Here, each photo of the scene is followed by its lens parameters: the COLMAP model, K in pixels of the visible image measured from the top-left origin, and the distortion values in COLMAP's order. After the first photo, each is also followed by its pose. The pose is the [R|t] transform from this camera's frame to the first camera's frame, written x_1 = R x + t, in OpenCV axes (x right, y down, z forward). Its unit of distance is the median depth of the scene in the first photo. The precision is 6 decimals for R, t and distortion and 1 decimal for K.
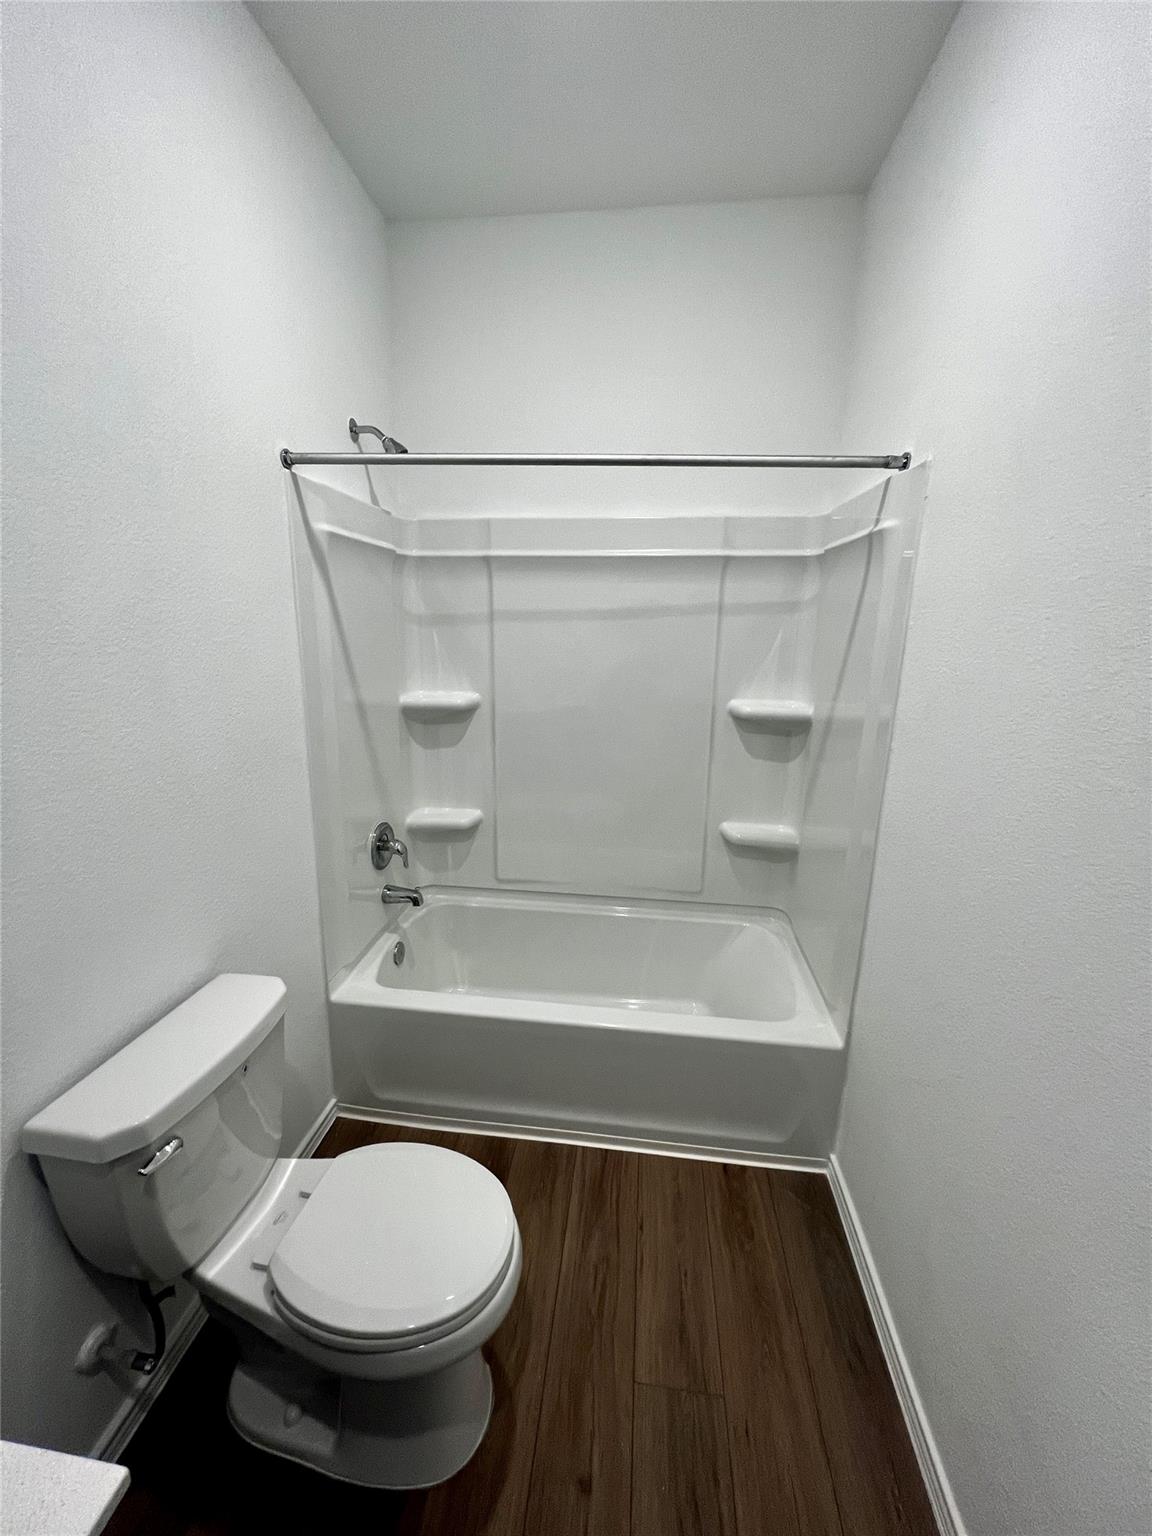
lens RADIAL K [[604.4, 0, 576.0], [0, 604.4, 768.0], [0, 0, 1]] dist [-0.001251, 0.000384]
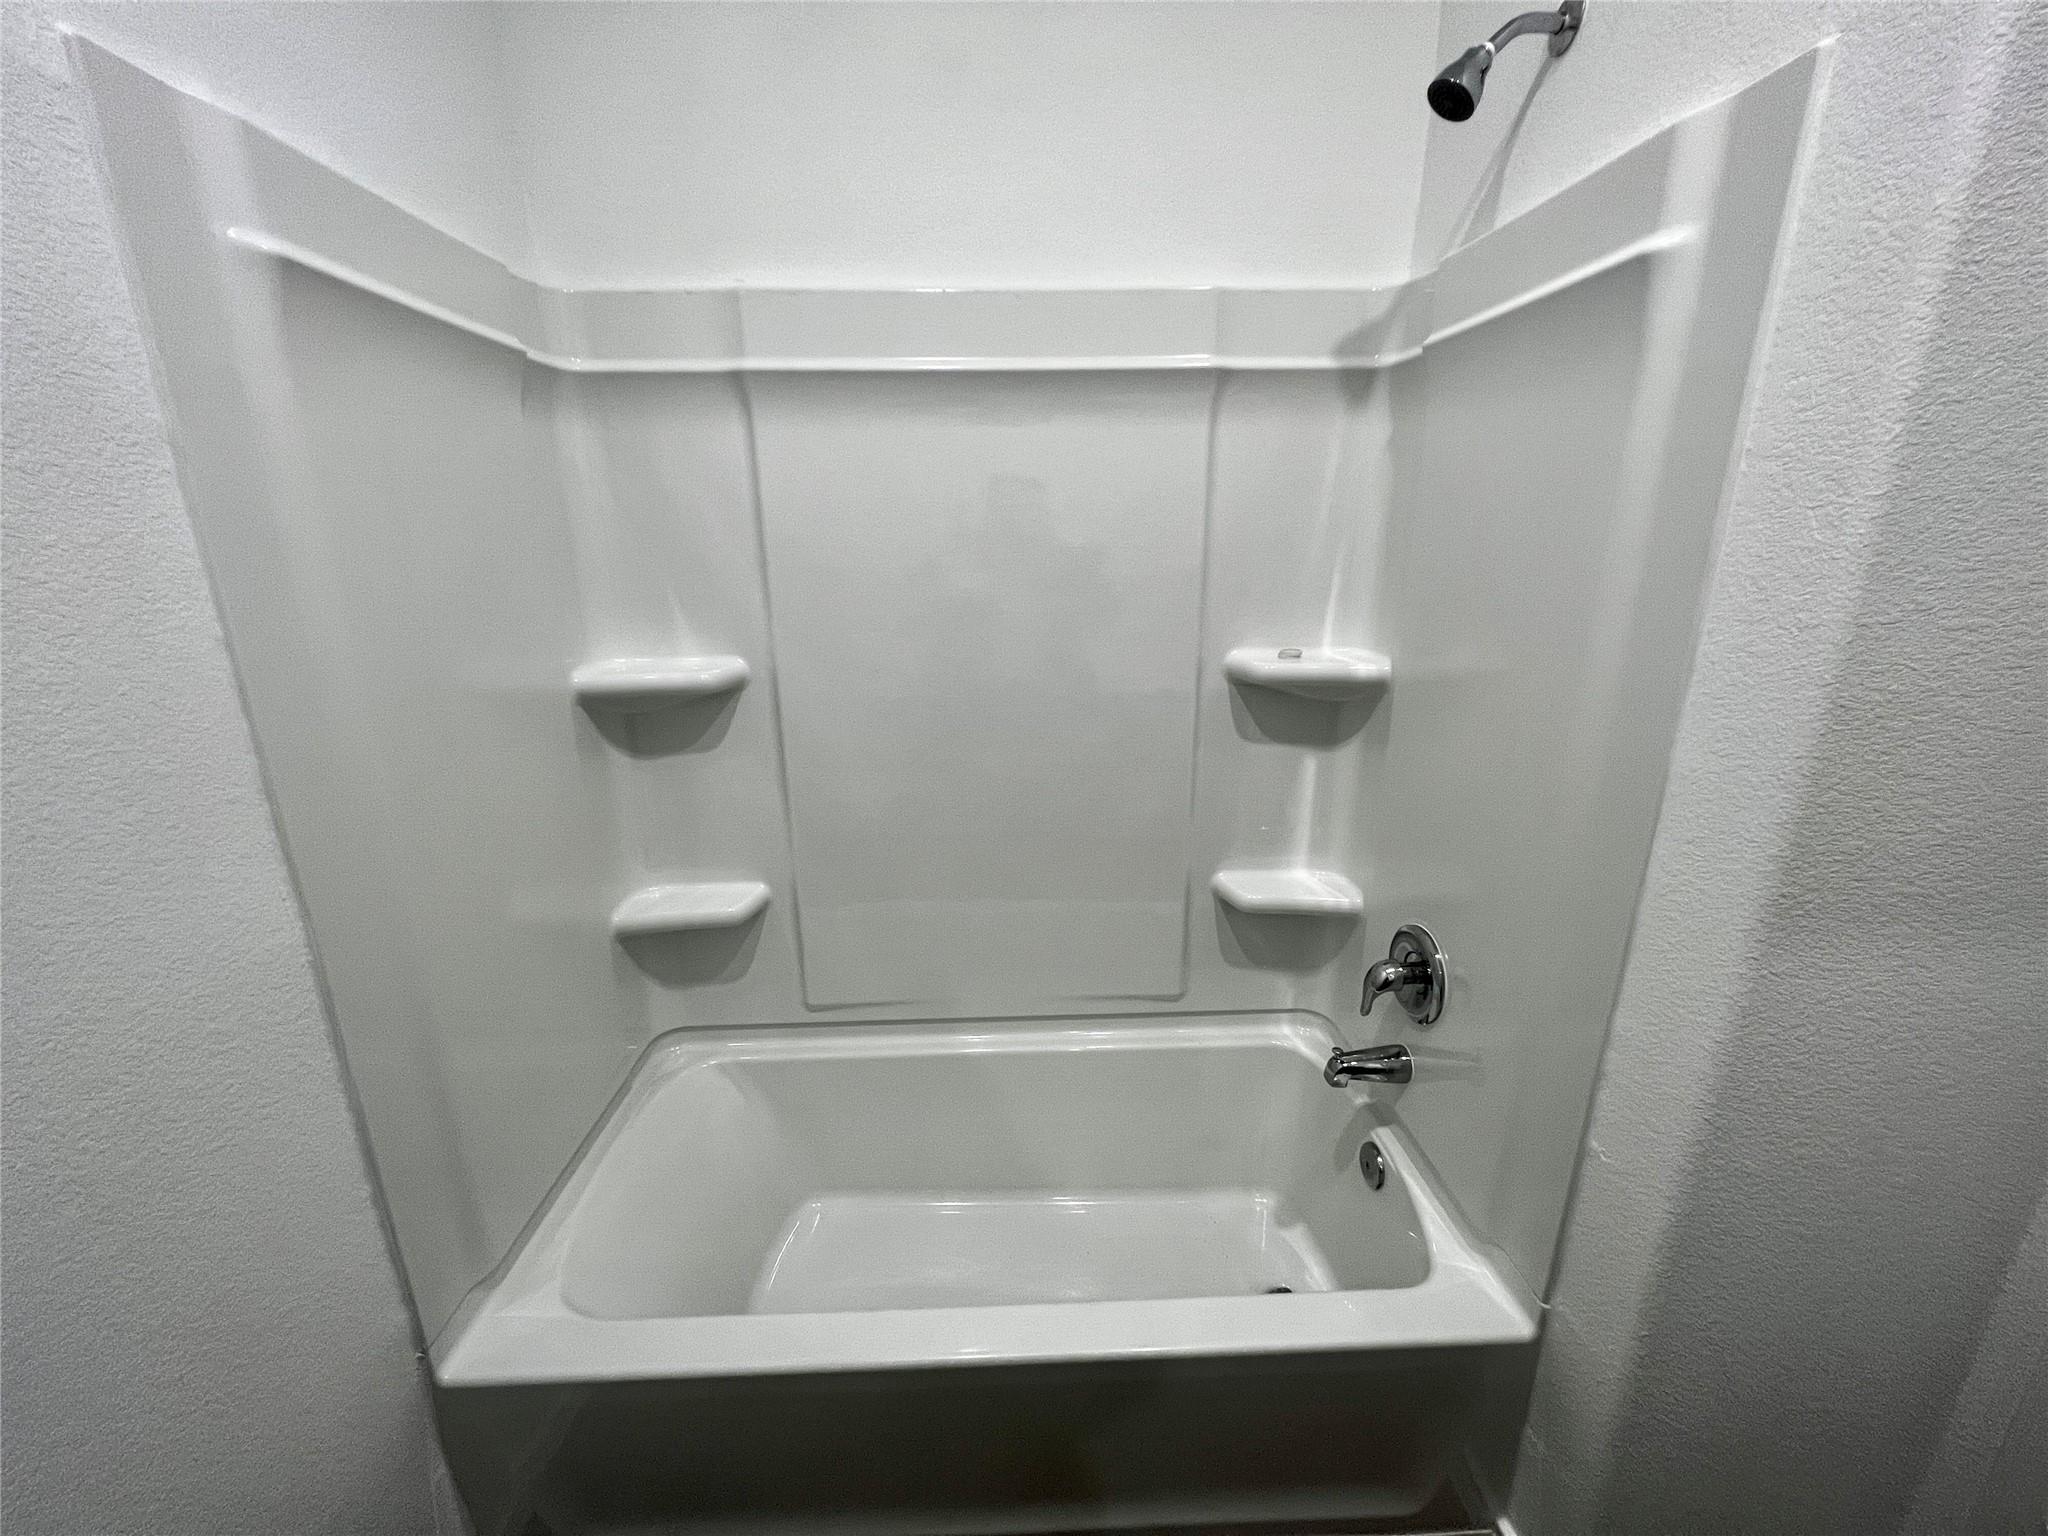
lens RADIAL K [[805.8, 0, 1024.0], [0, 805.8, 768.0], [0, 0, 1]] dist [-0.001251, 0.000384]
pose [[0.987885, -0.065190, 0.140829, -0.033370], [0.058344, 0.996930, 0.052215, -0.056891], [-0.143801, -0.043366, 0.988656, 0.322987]]
